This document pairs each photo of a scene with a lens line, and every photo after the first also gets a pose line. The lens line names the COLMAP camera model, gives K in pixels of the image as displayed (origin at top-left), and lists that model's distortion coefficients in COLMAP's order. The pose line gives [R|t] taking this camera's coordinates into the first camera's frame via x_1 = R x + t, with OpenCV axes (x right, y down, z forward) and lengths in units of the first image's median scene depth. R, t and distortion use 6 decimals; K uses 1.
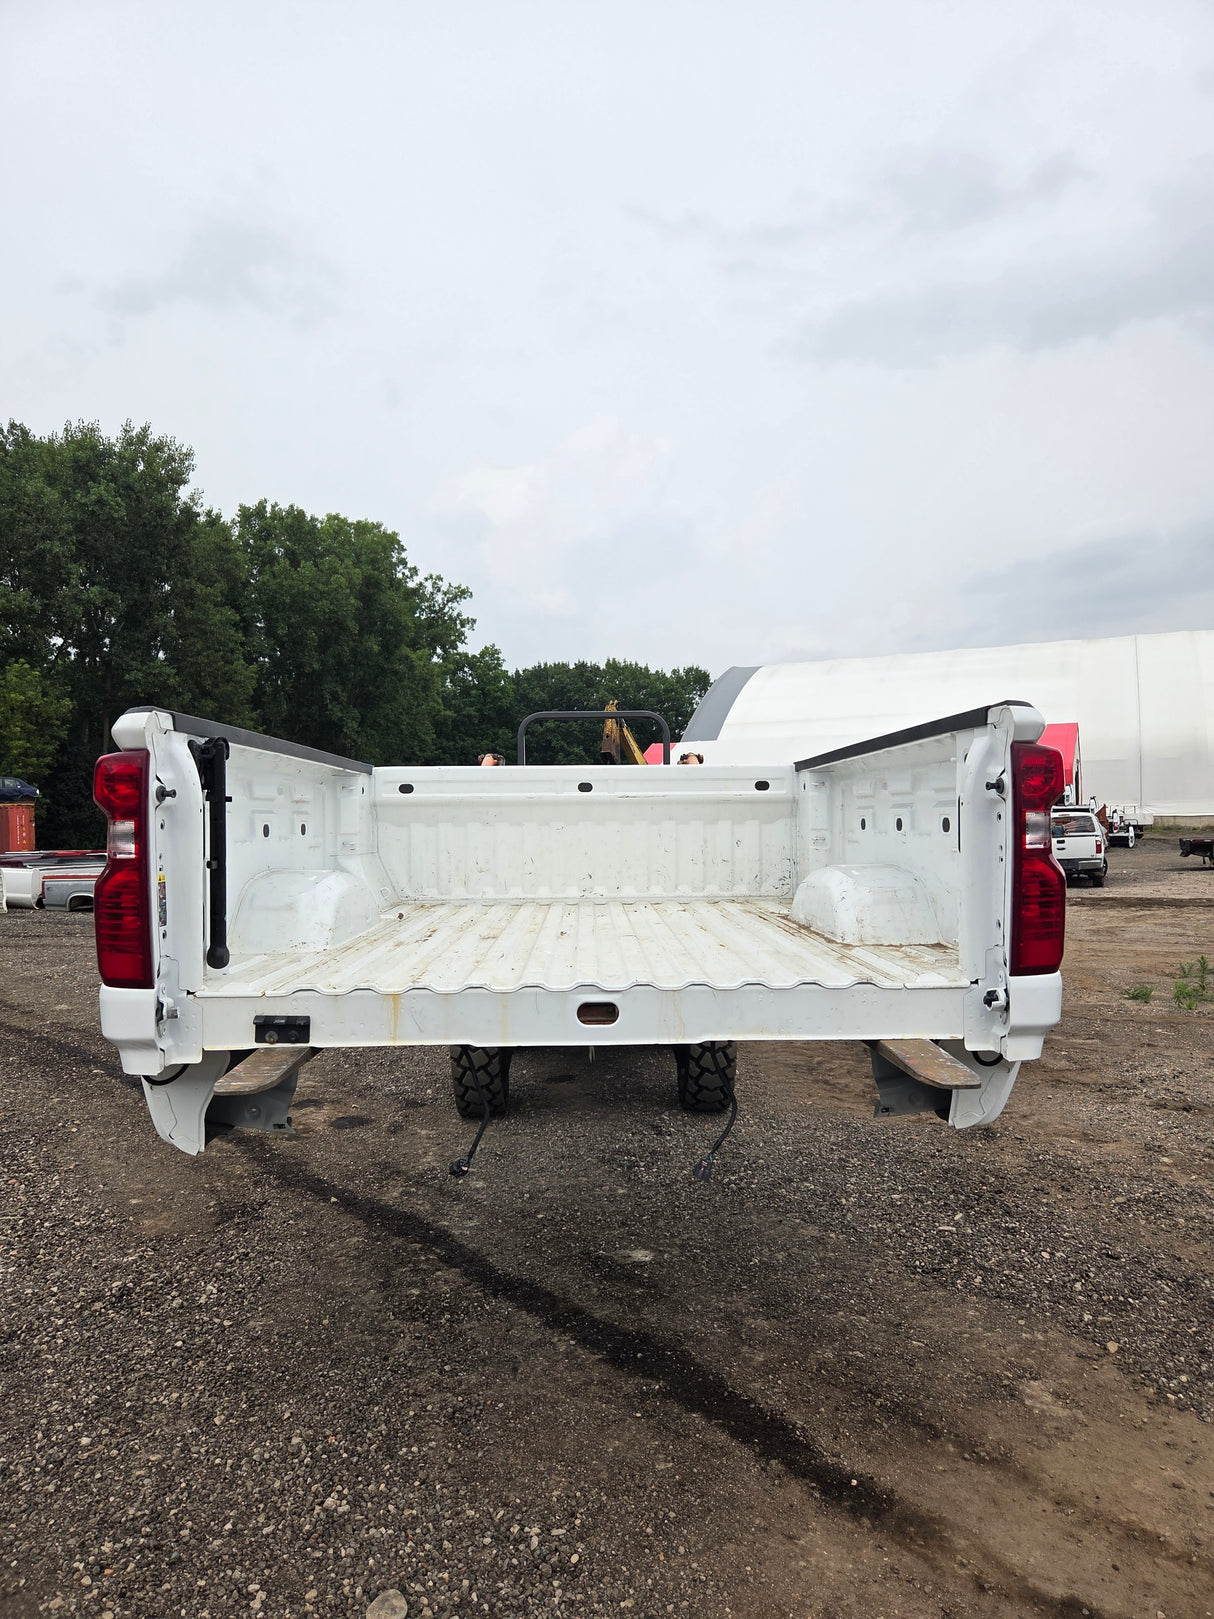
lens RADIAL K [[1096.1, 0, 614.7], [0, 1096.1, 815.8], [0, 0, 1]] dist [0.065259, -0.052231]
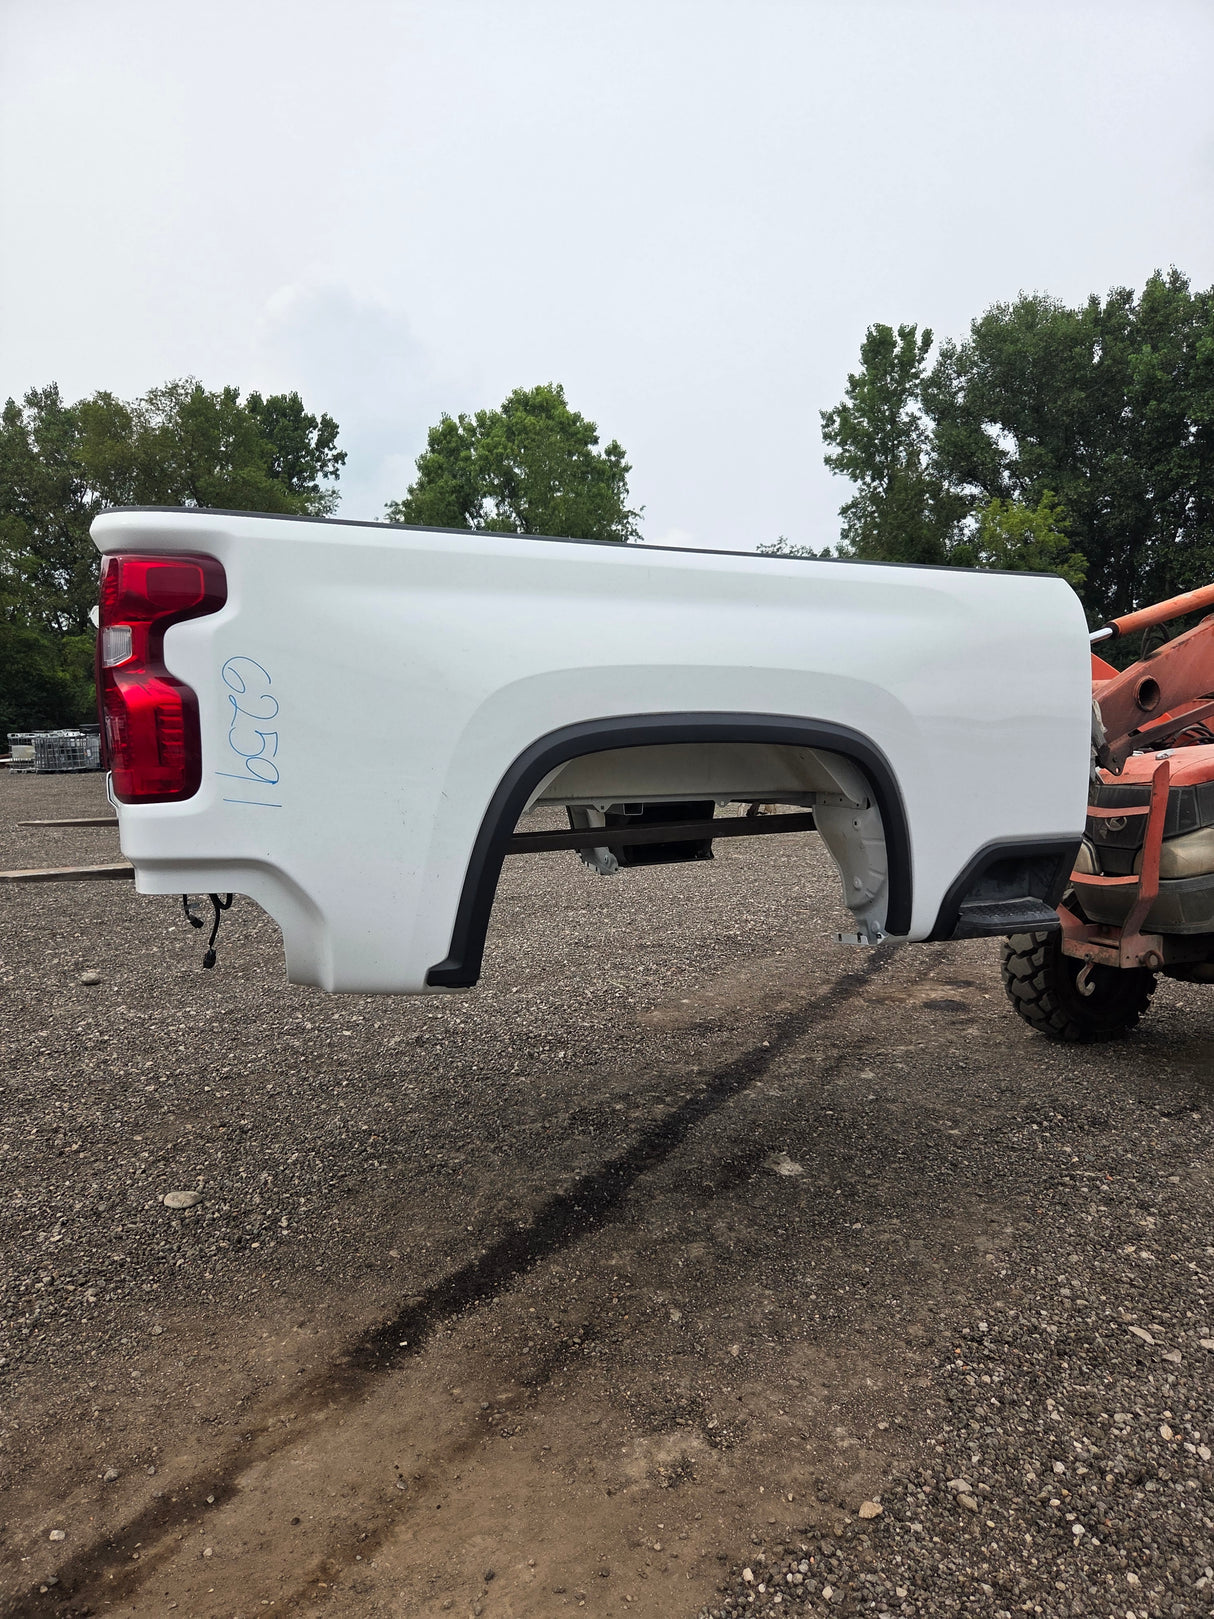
lens RADIAL K [[1096.1, 0, 615.3], [0, 1096.1, 819.5], [0, 0, 1]] dist [0.065259, -0.052231]
pose [[0.402692, 0.083609, -0.911509, 0.590492], [0.006111, 0.995552, 0.094018, 0.027874], [0.915315, -0.043430, 0.400390, 0.417829]]
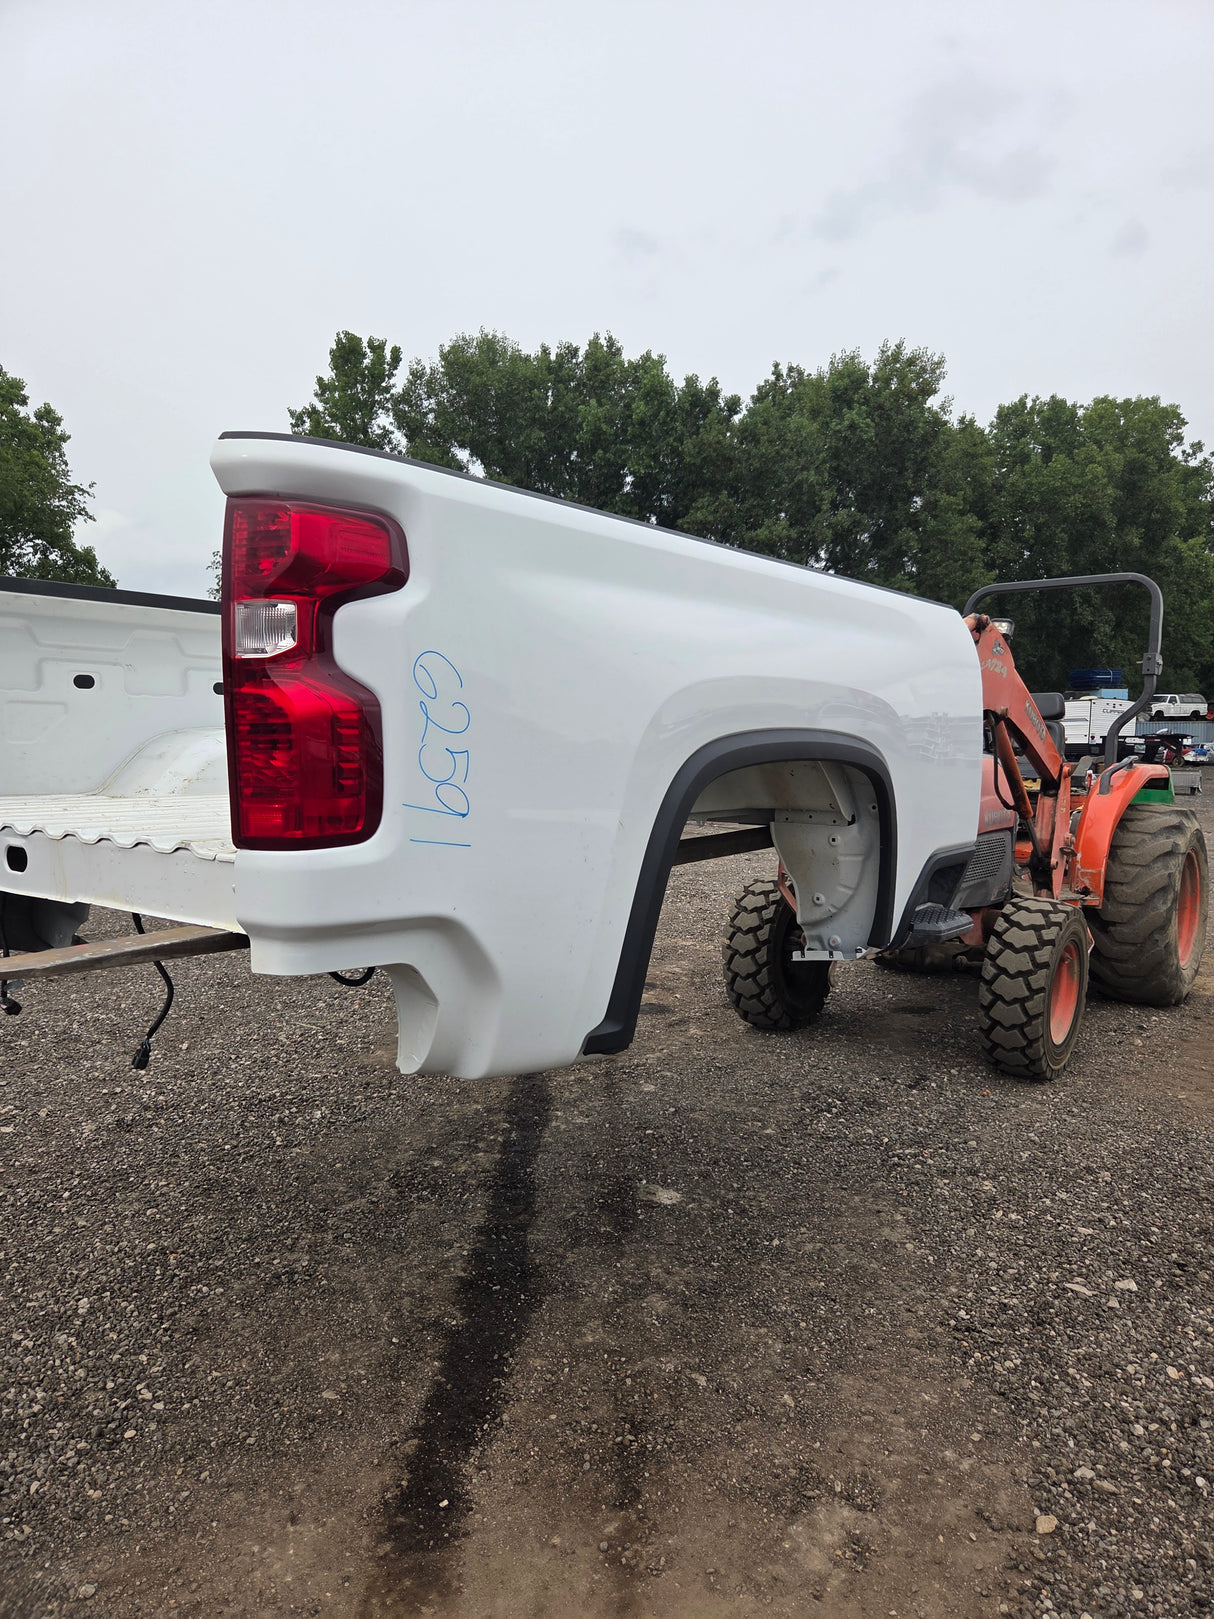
lens RADIAL K [[1096.1, 0, 622.7], [0, 1096.1, 812.0], [0, 0, 1]] dist [0.065259, -0.052231]
pose [[0.782889, 0.059273, -0.619331, 0.401380], [-0.013112, 0.996802, 0.078824, 0.025954], [0.622023, -0.053590, 0.781163, 0.256241]]
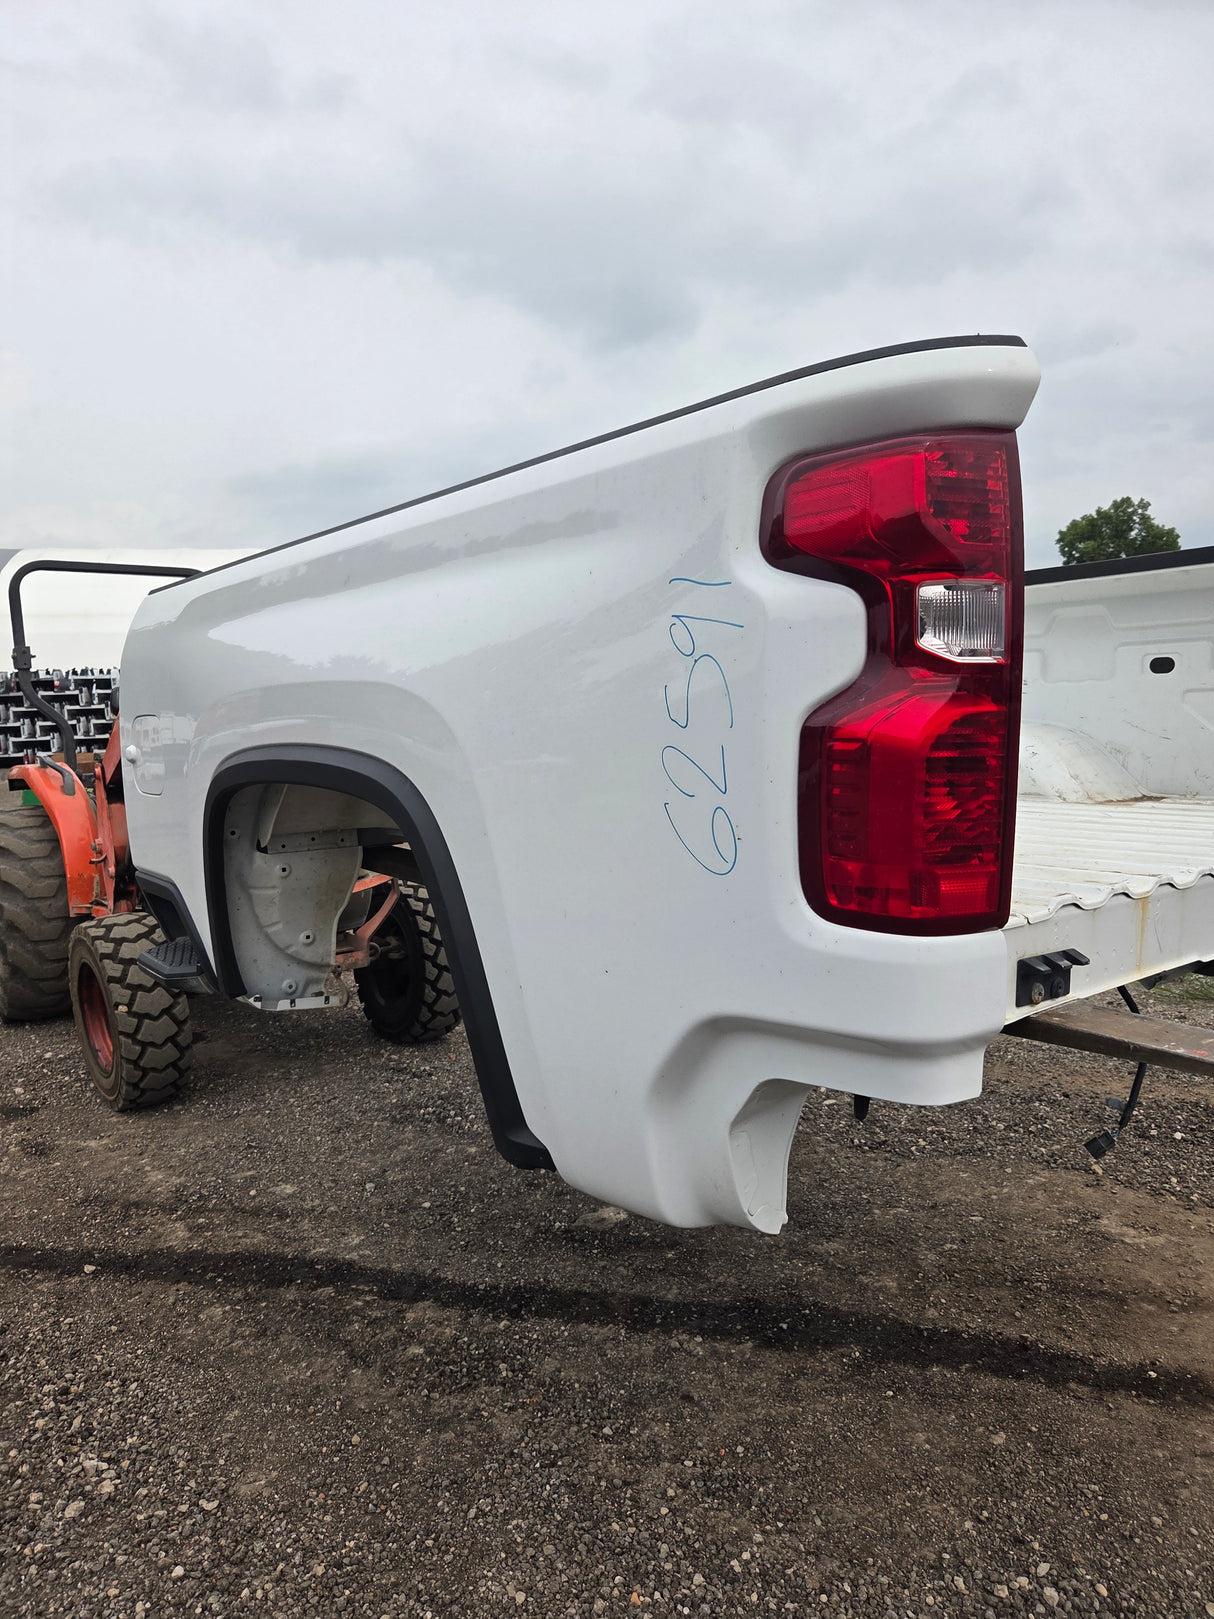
lens RADIAL K [[1096.1, 0, 589.2], [0, 1096.1, 825.8], [0, 0, 1]] dist [0.065259, -0.052231]
pose [[0.813428, -0.070688, 0.577354, -0.348743], [0.017154, 0.995072, 0.097663, 0.023983], [-0.581412, -0.069538, 0.810632, 0.287760]]
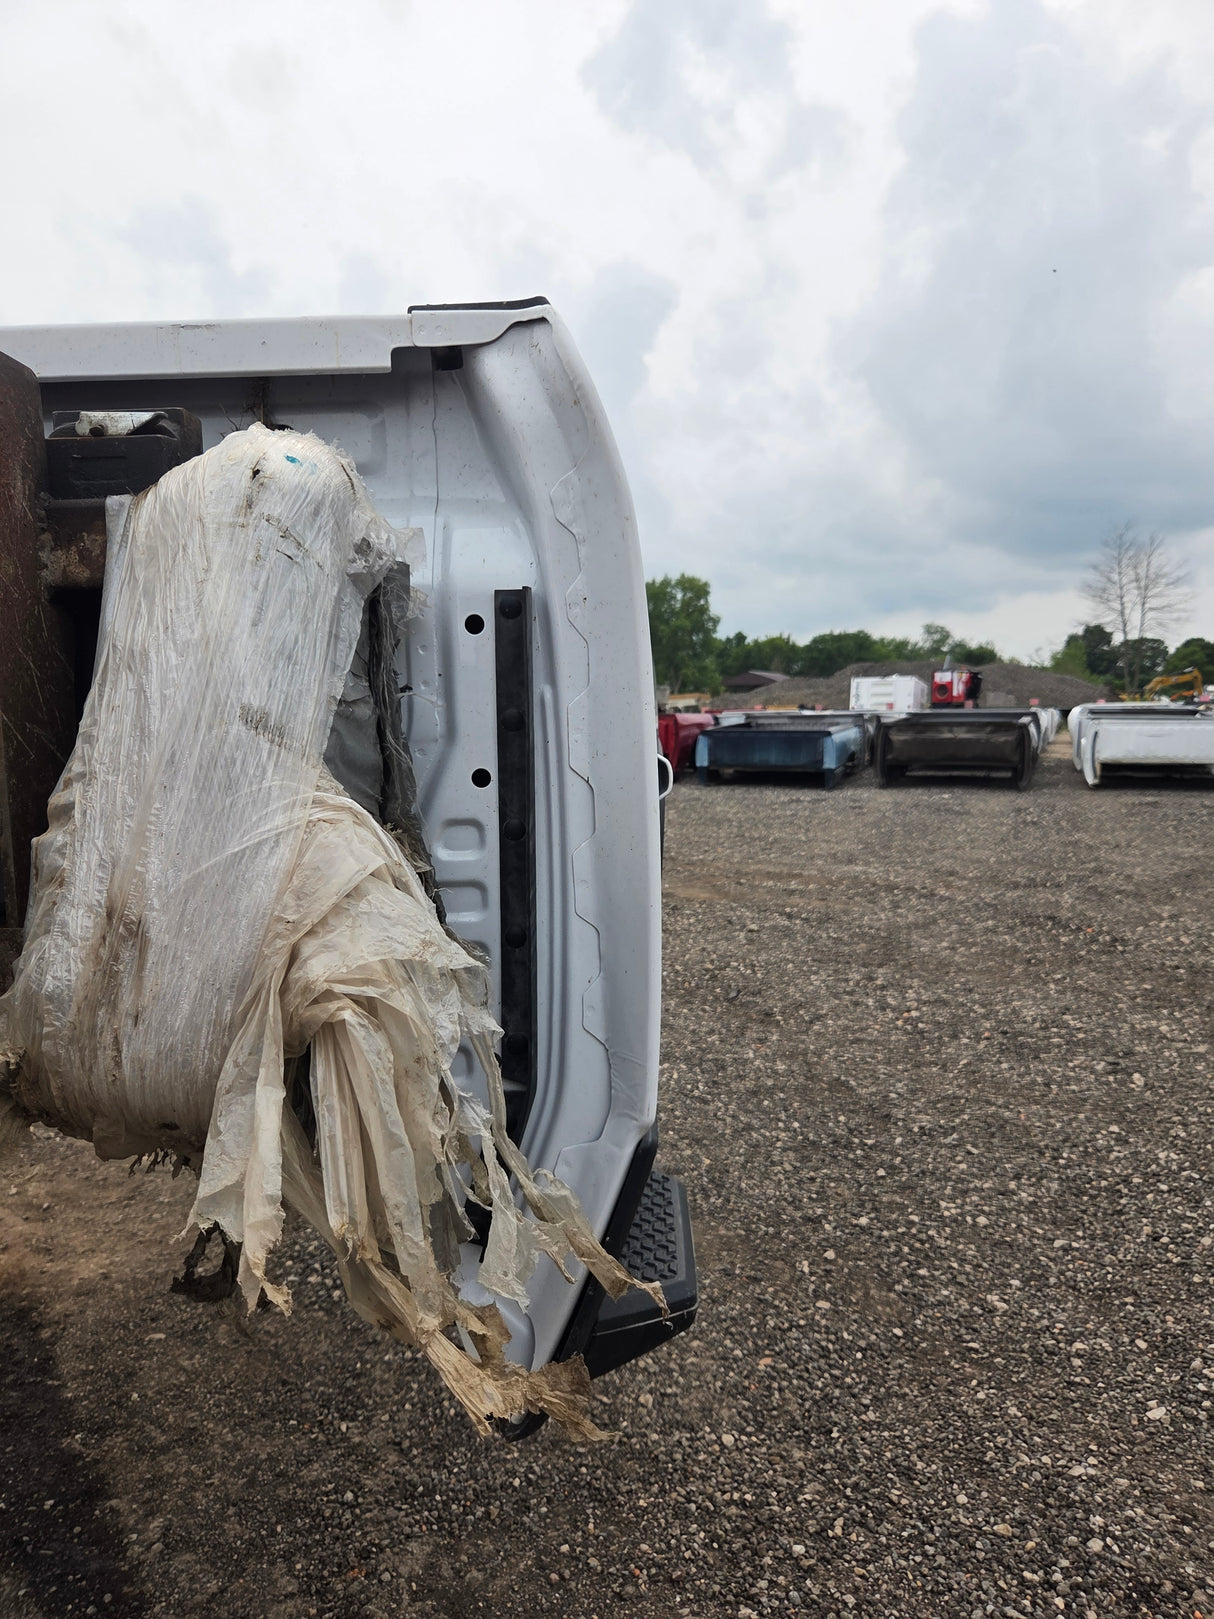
lens RADIAL K [[1096.1, 0, 603.0], [0, 1096.1, 814.5], [0, 0, 1]] dist [0.065259, -0.052231]
pose [[-0.998553, 0.026698, 0.046686, -0.216897], [0.031185, 0.994680, 0.098184, 0.024806], [-0.043816, 0.099498, -0.994073, 1.023144]]
